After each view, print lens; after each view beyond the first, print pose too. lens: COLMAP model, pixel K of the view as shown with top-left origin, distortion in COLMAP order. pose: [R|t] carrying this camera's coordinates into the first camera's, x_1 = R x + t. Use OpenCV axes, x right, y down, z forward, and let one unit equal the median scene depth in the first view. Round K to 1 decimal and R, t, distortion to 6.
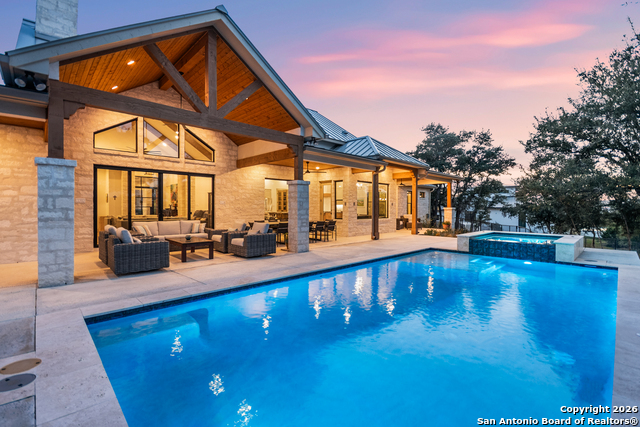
lens RADIAL K [[288.6, 0, 324.8], [0, 288.6, 210.3], [0, 0, 1]] dist [-0.001645, -0.000599]
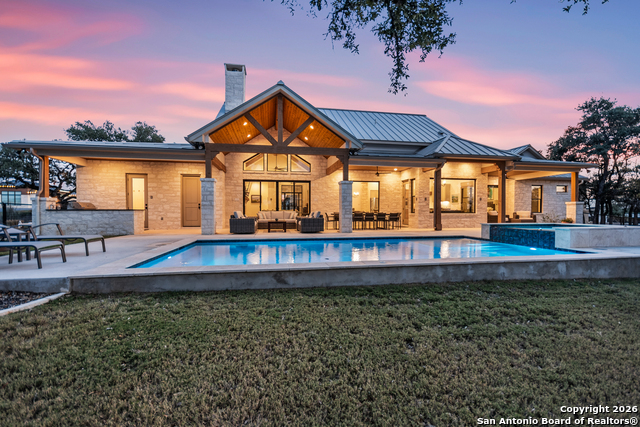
lens RADIAL K [[280.7, 0, 325.9], [0, 280.7, 213.0], [0, 0, 1]] dist [0.001352, 0.000126]
pose [[0.833156, -0.001363, -0.553037, 0.539197], [-0.000827, 0.999993, -0.003710, 0.051457], [0.553038, 0.003548, 0.833148, -0.157570]]
